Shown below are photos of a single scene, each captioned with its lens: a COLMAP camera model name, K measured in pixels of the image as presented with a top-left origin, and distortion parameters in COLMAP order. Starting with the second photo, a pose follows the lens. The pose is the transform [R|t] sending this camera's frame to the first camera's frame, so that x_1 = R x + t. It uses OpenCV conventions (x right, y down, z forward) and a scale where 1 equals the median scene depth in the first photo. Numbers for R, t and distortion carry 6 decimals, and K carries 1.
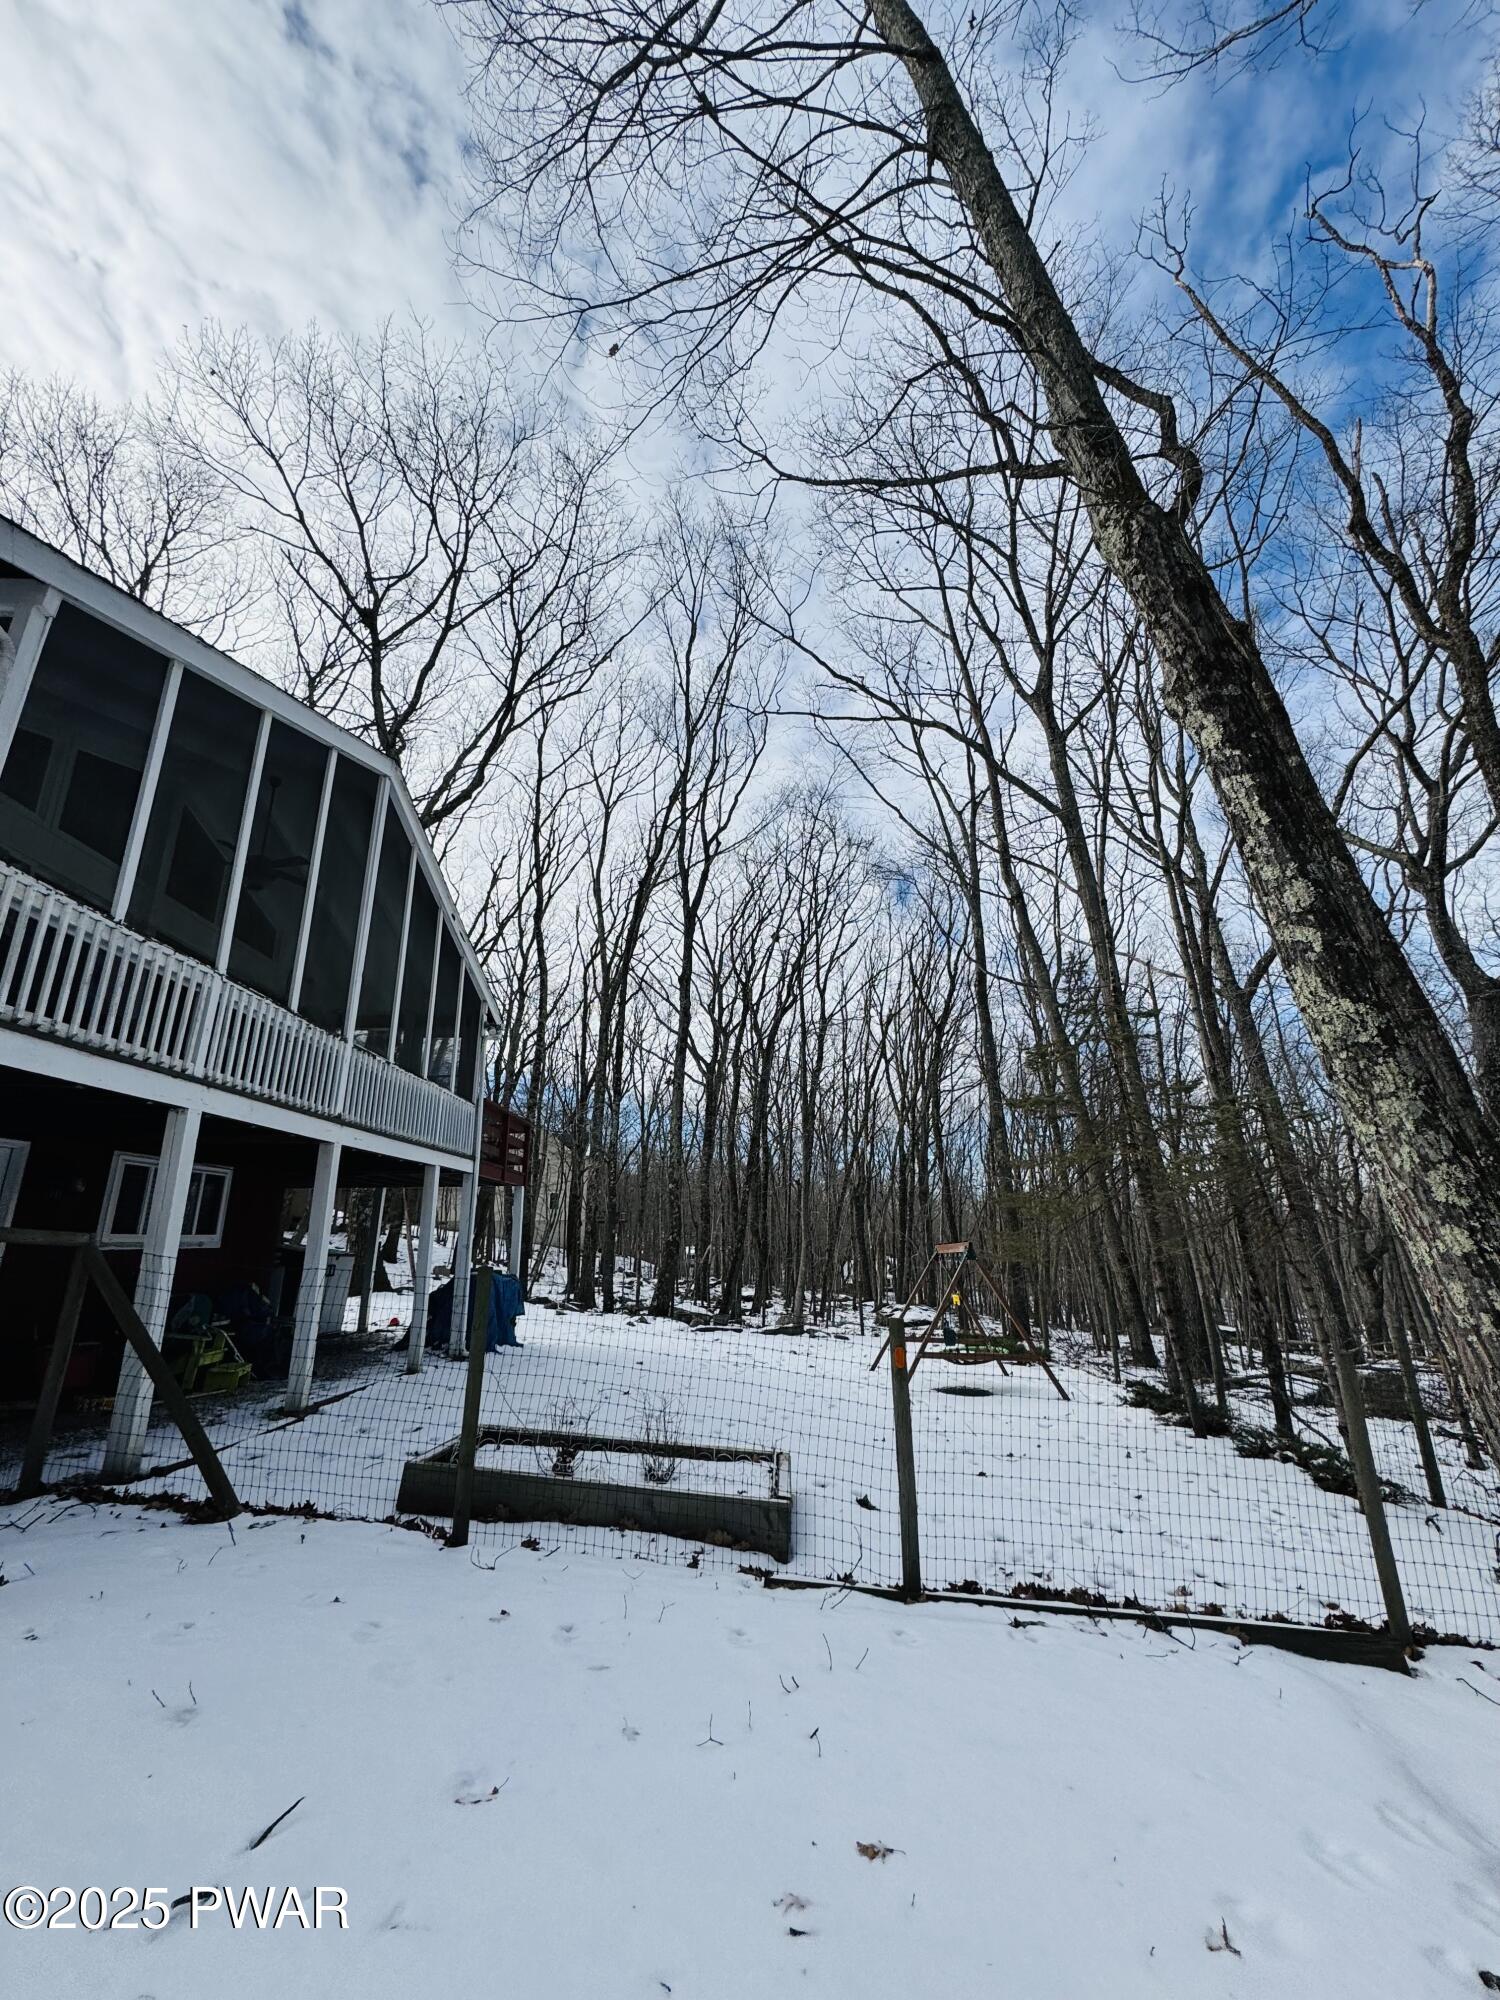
lens RADIAL K [[791.9, 0, 750.0], [0, 791.9, 1000.0], [0, 0, 1]] dist [-0.003138, 0.000723]
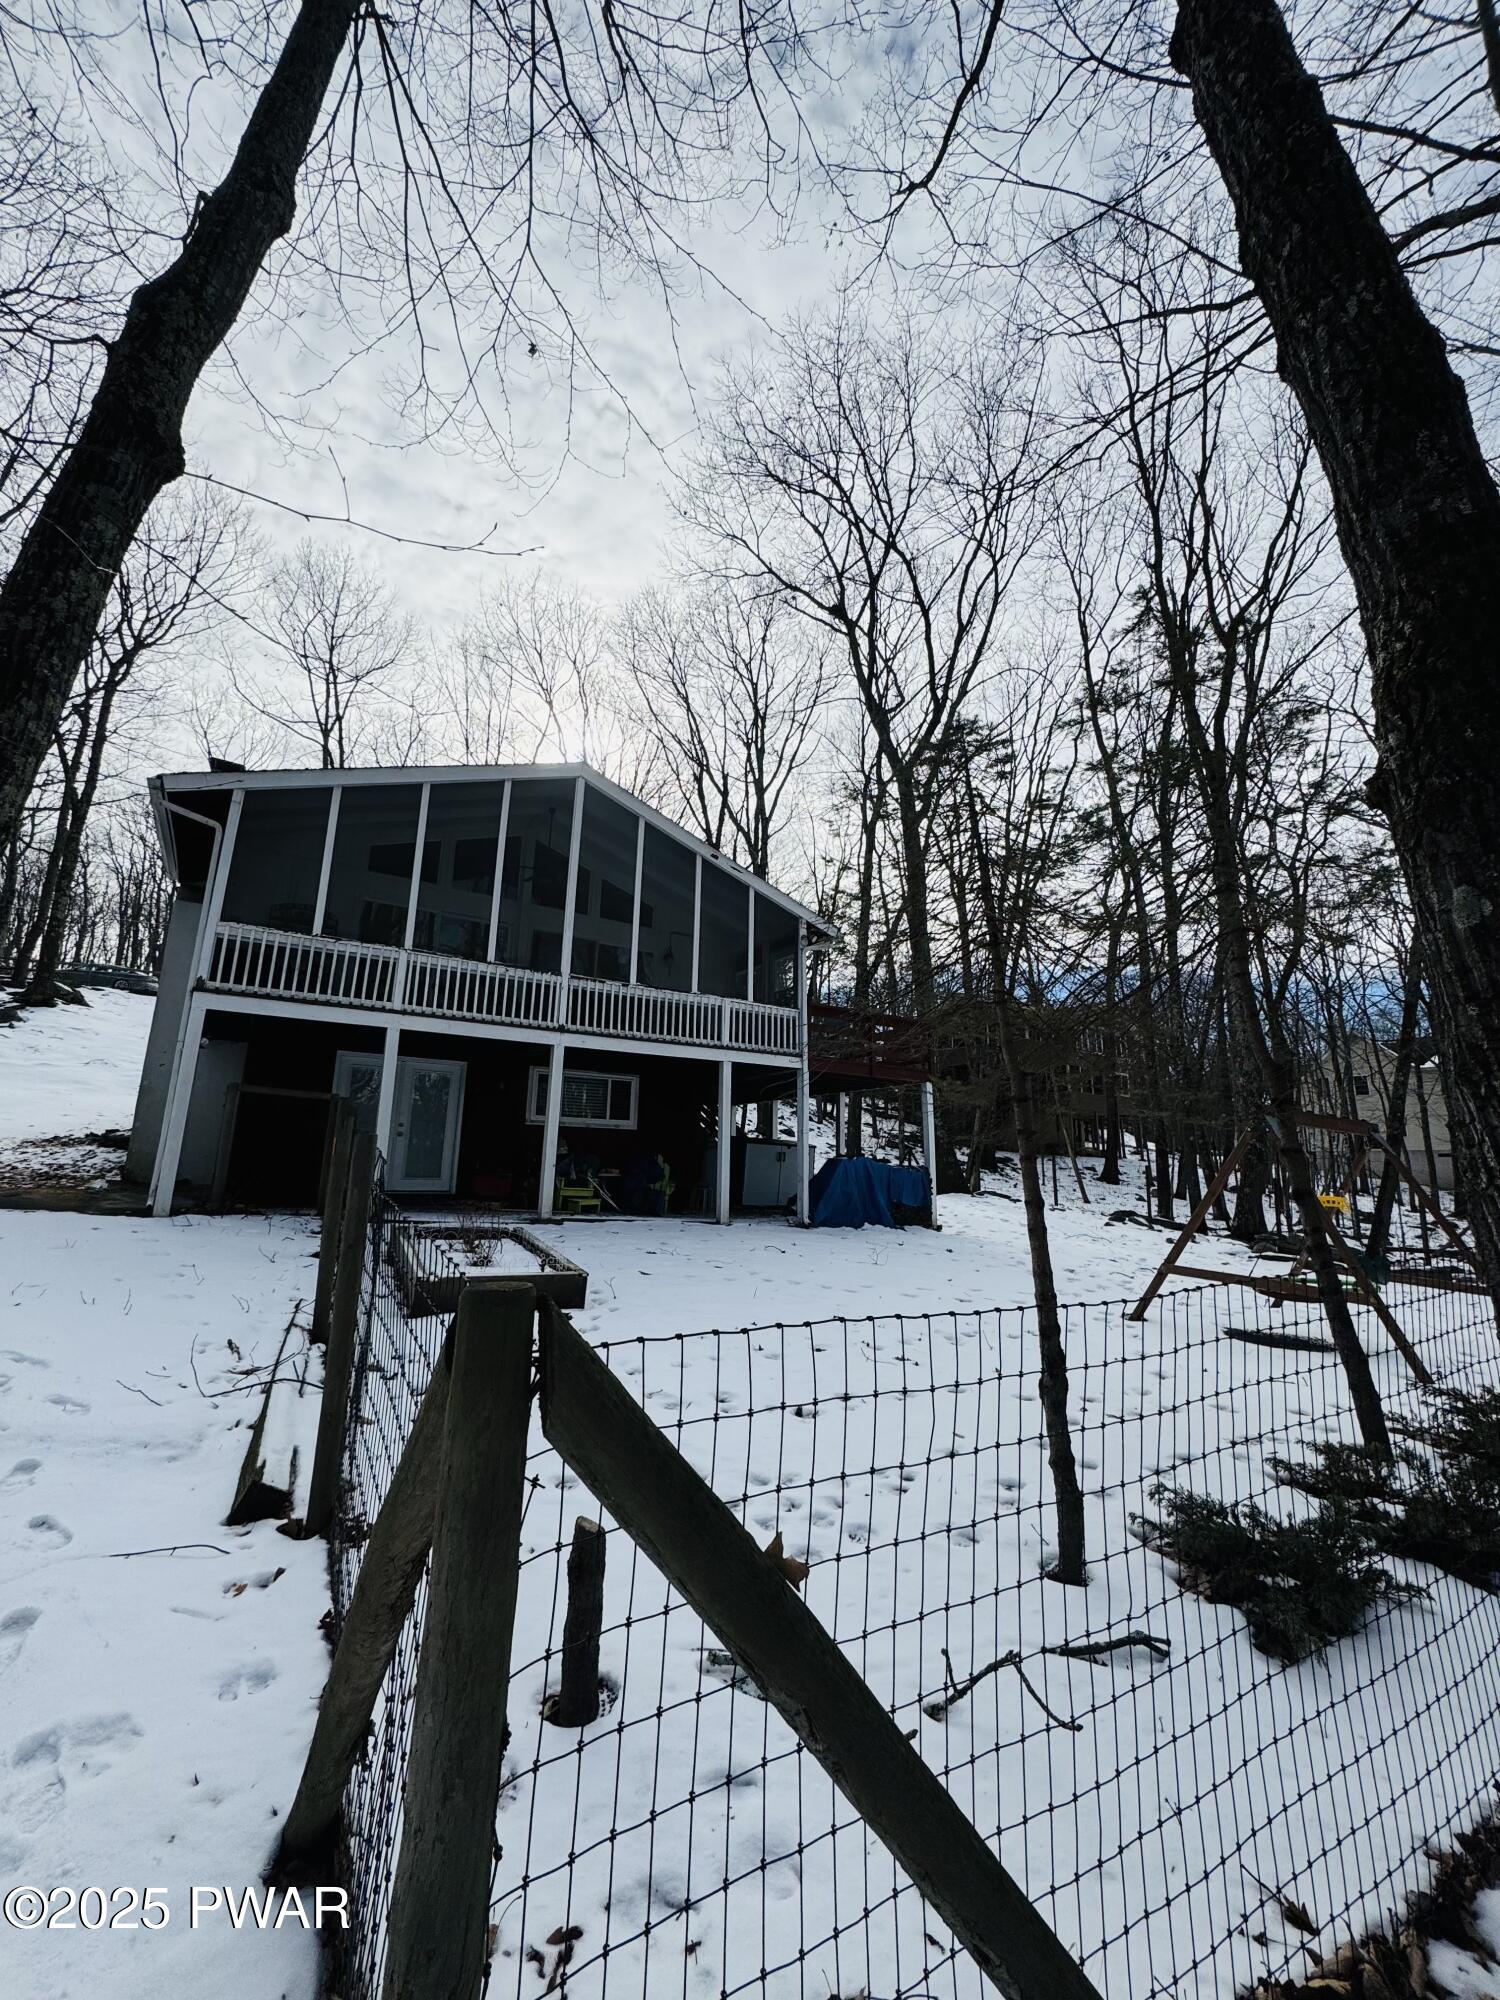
lens RADIAL K [[791.9, 0, 750.0], [0, 791.9, 1000.0], [0, 0, 1]] dist [-0.003138, 0.000723]
pose [[0.533447, -0.168321, -0.828916, 1.054774], [0.224448, 0.973036, -0.053144, 0.316899], [0.815511, -0.157699, 0.556842, 0.630240]]
